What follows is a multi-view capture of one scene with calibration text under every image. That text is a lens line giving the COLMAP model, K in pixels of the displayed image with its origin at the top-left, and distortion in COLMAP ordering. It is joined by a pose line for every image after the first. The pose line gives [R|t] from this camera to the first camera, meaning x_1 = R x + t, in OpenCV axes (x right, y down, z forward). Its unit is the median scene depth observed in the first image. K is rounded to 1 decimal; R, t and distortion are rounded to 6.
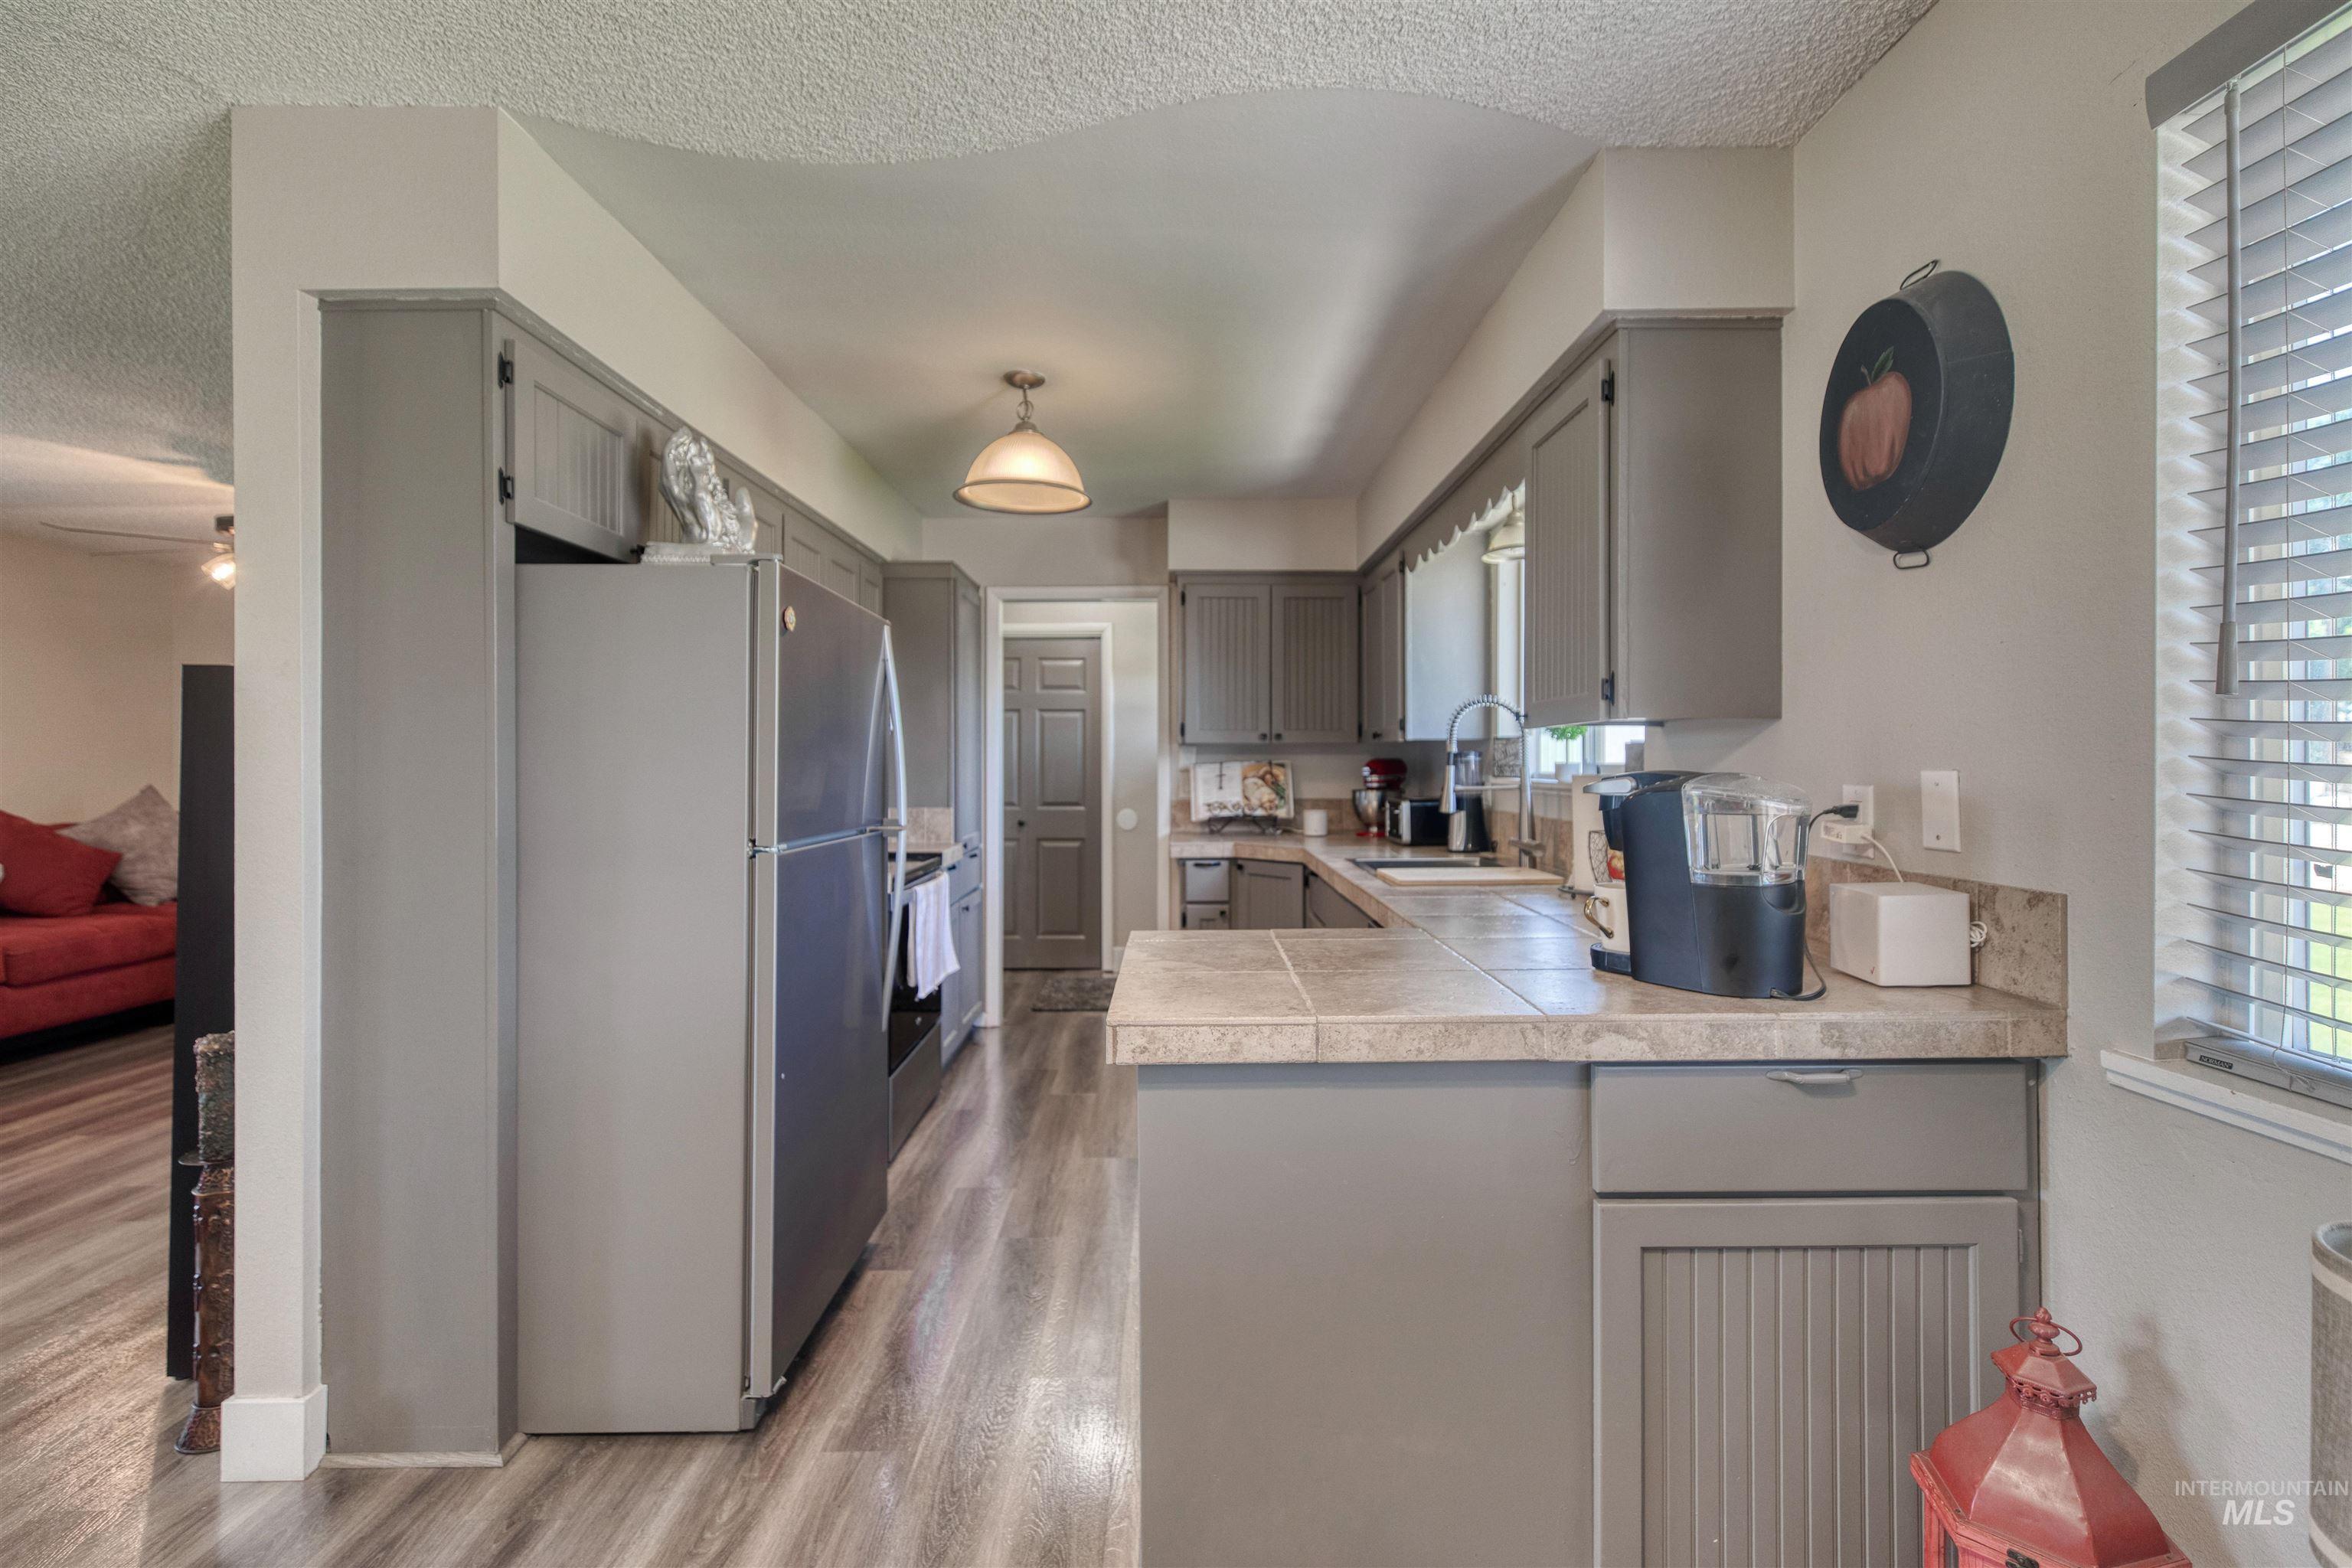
lens RADIAL K [[1067.3, 0, 1188.9], [0, 1067.3, 750.4], [0, 0, 1]] dist [0.014408, 0.000139]
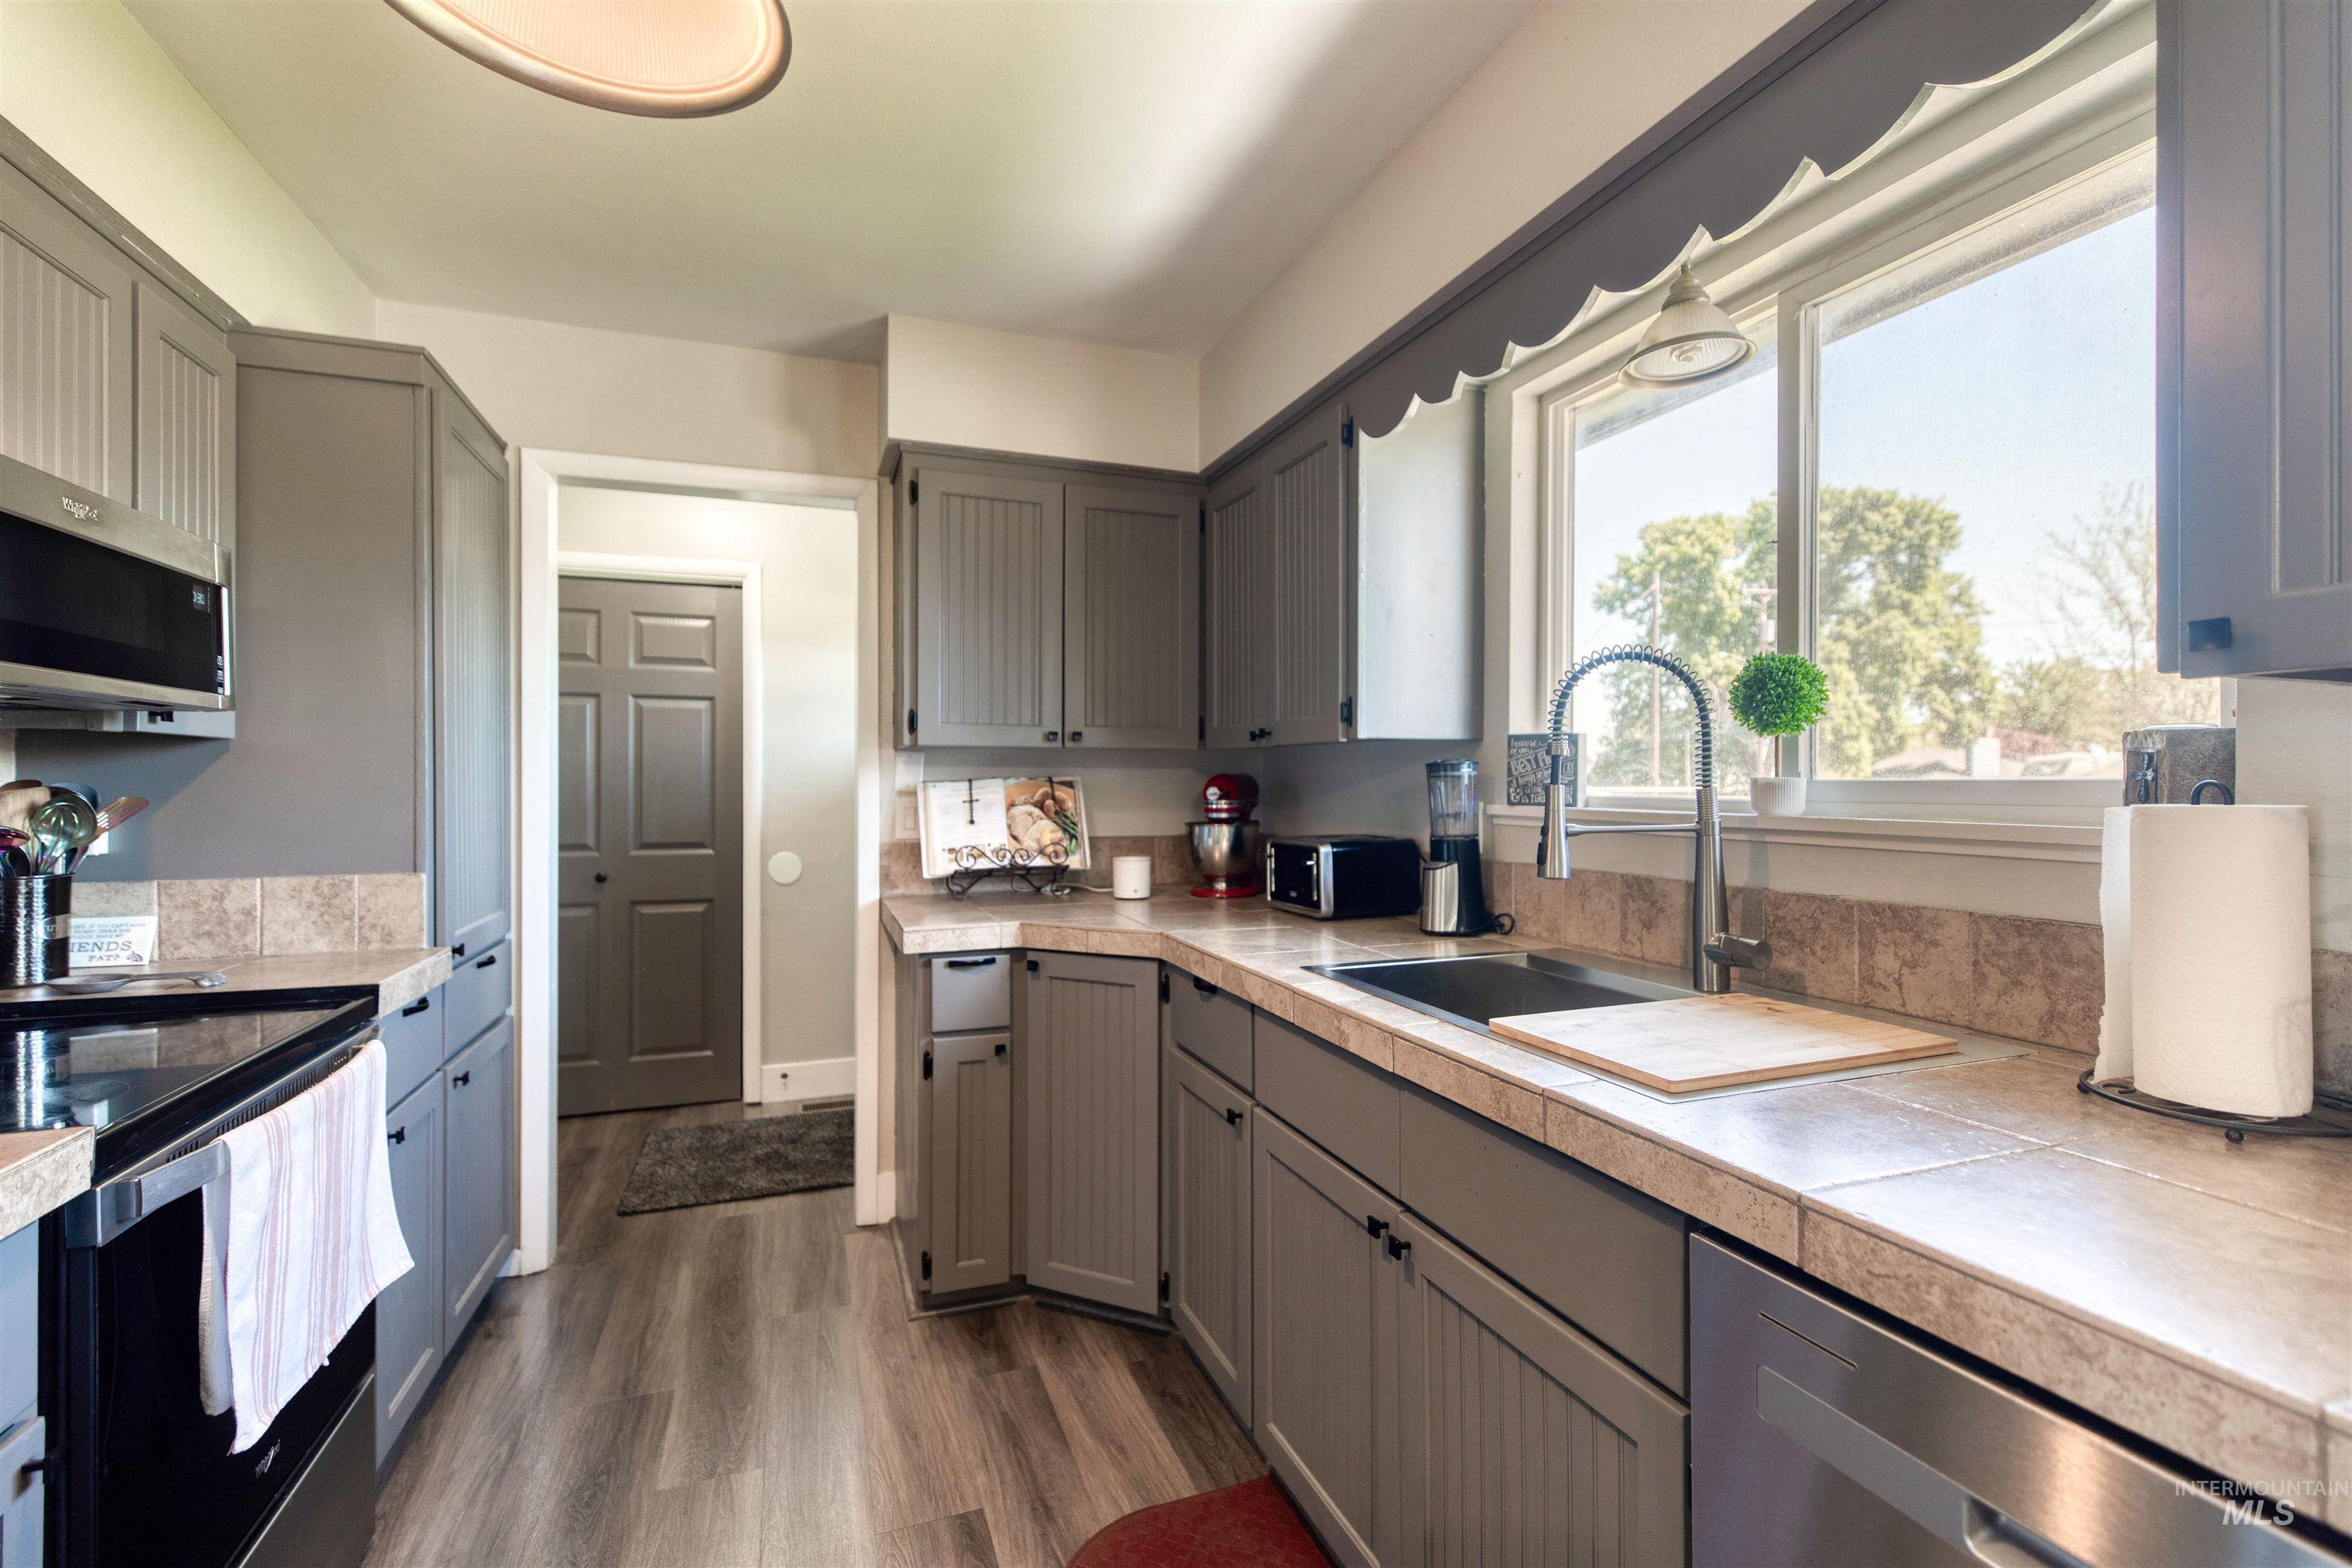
lens RADIAL K [[1030.1, 0, 1177.5], [0, 1030.1, 779.5], [0, 0, 1]] dist [0.001367, 0.000216]
pose [[0.941608, 0.003099, 0.336697, -0.058876], [-0.005673, 0.999962, 0.006662, 0.007176], [-0.336663, -0.008184, 0.941590, 0.436811]]
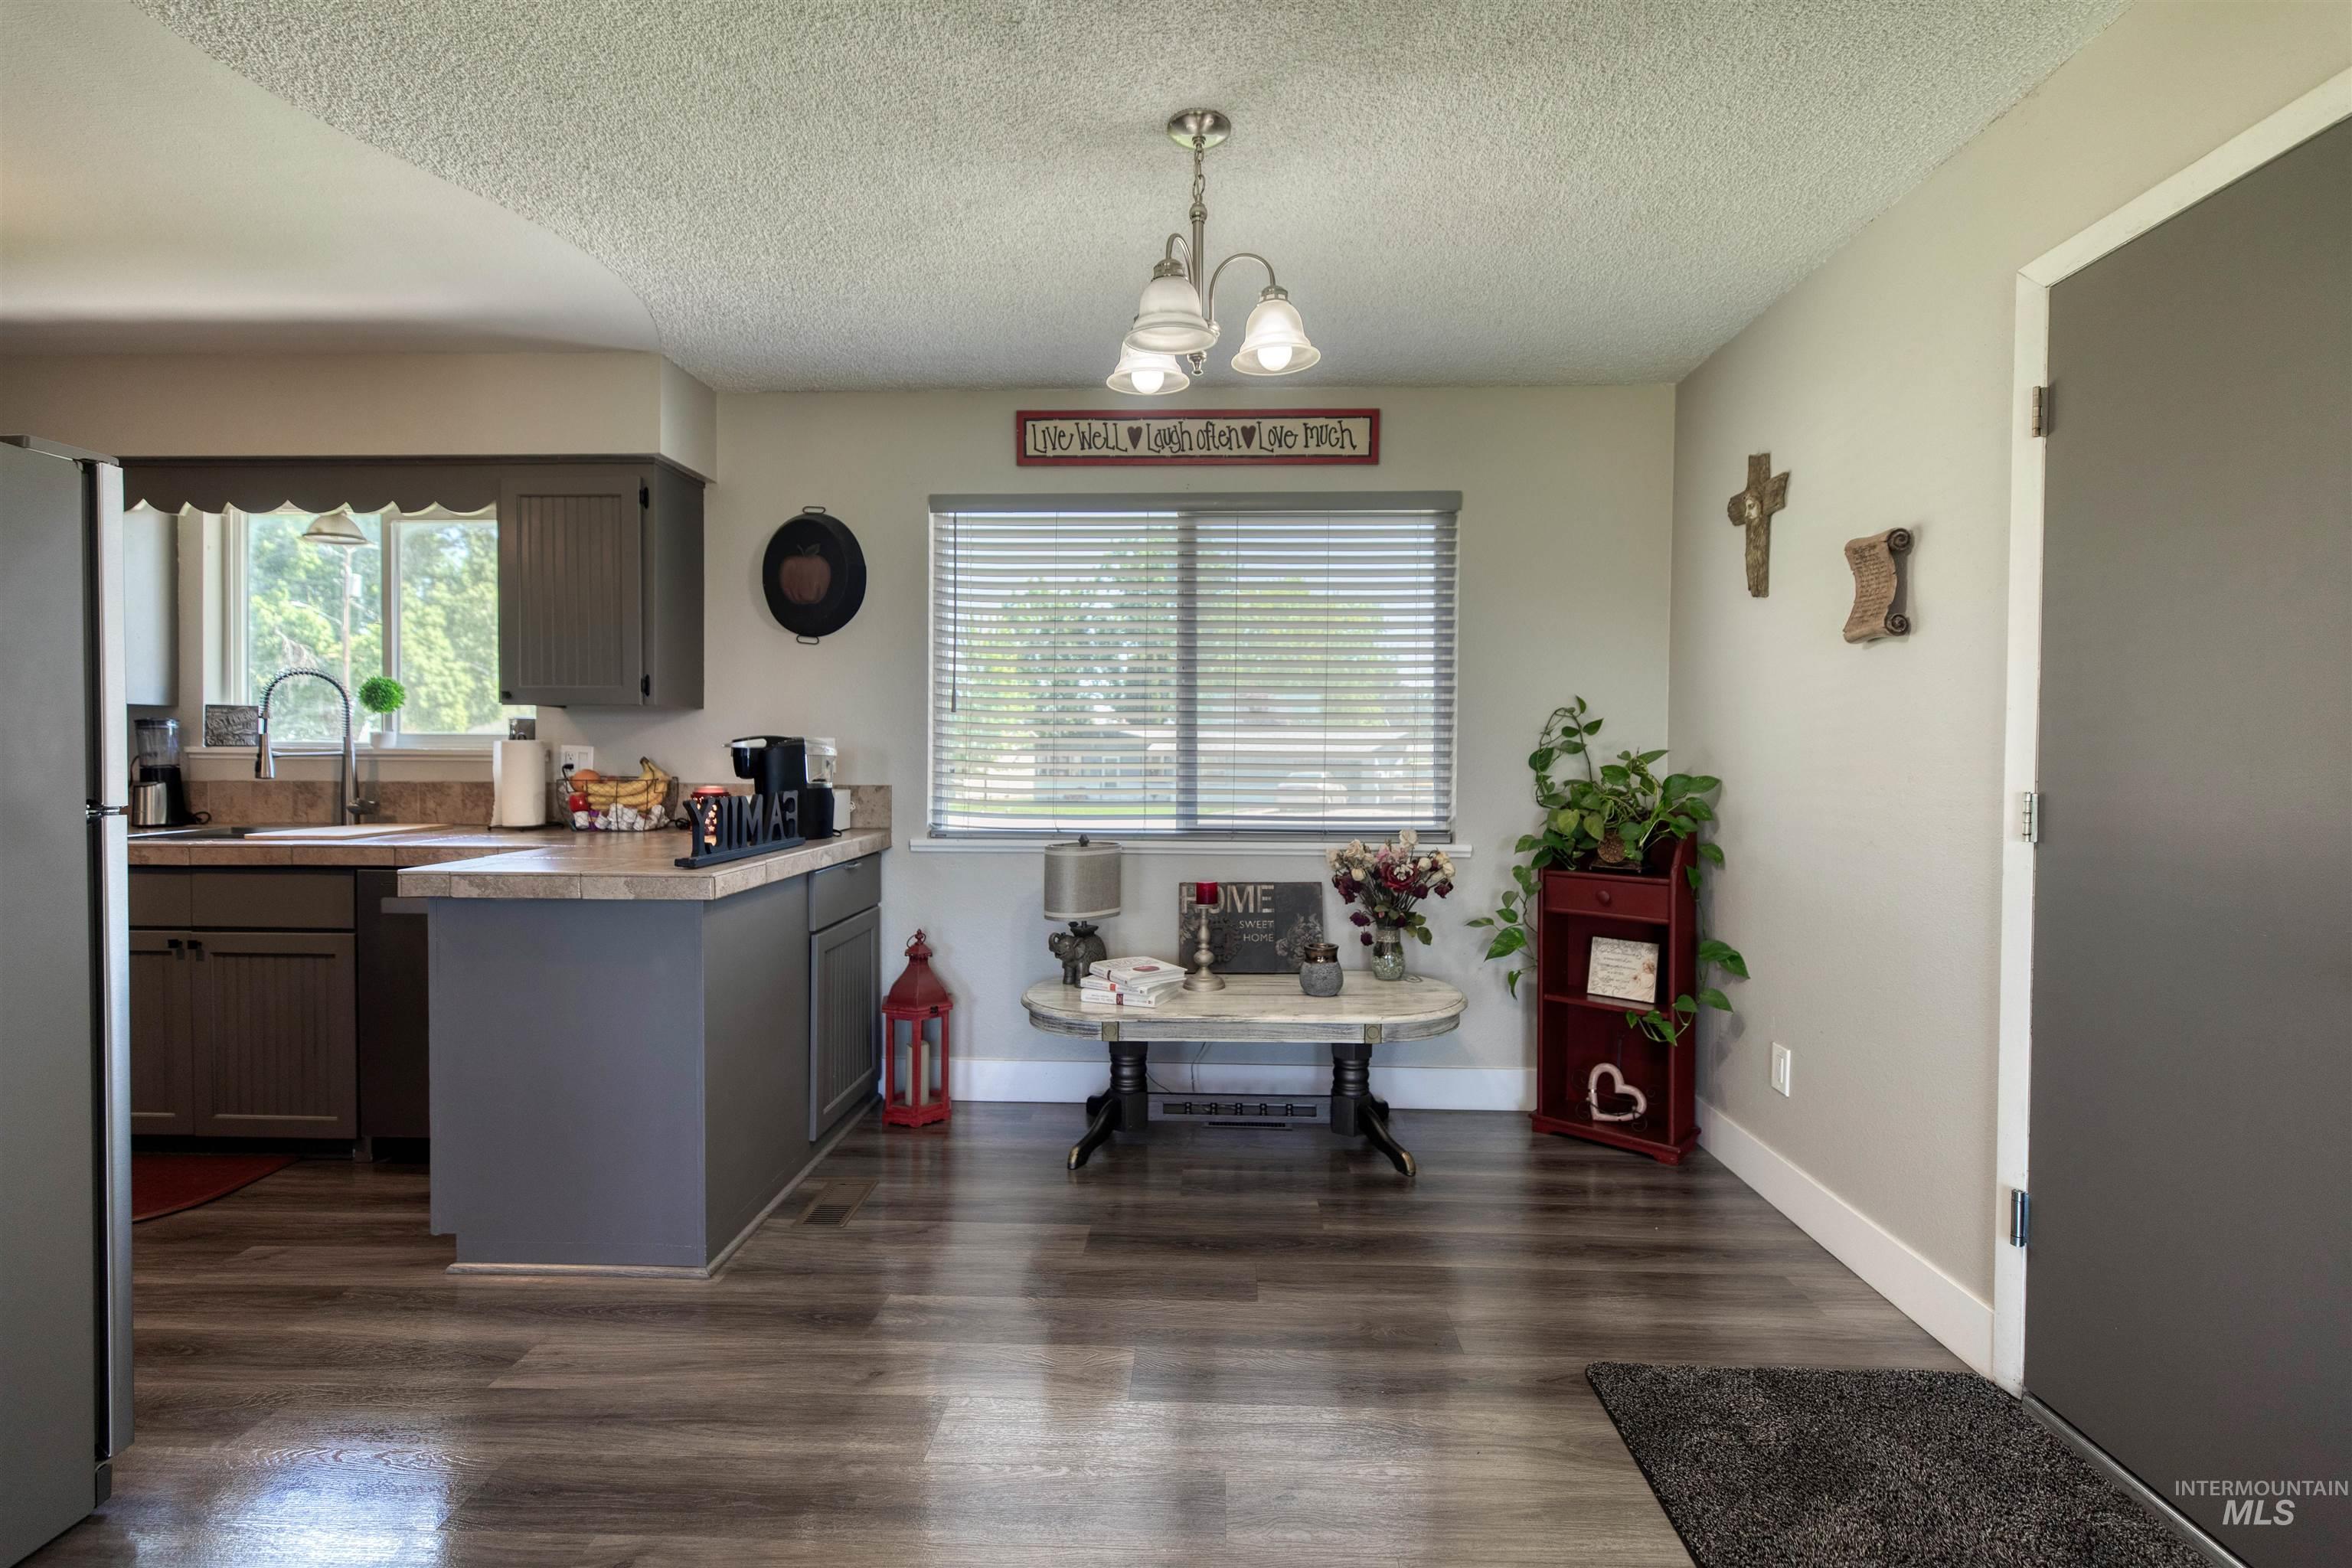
lens RADIAL K [[1062.1, 0, 1205.8], [0, 1062.1, 781.1], [0, 0, 1]] dist [0.002385, -0.000130]
pose [[0.031119, -0.022034, 0.999273, -0.535992], [-0.016673, 0.999606, 0.022560, 0.016356], [-0.999377, -0.017363, 0.030739, 0.048557]]
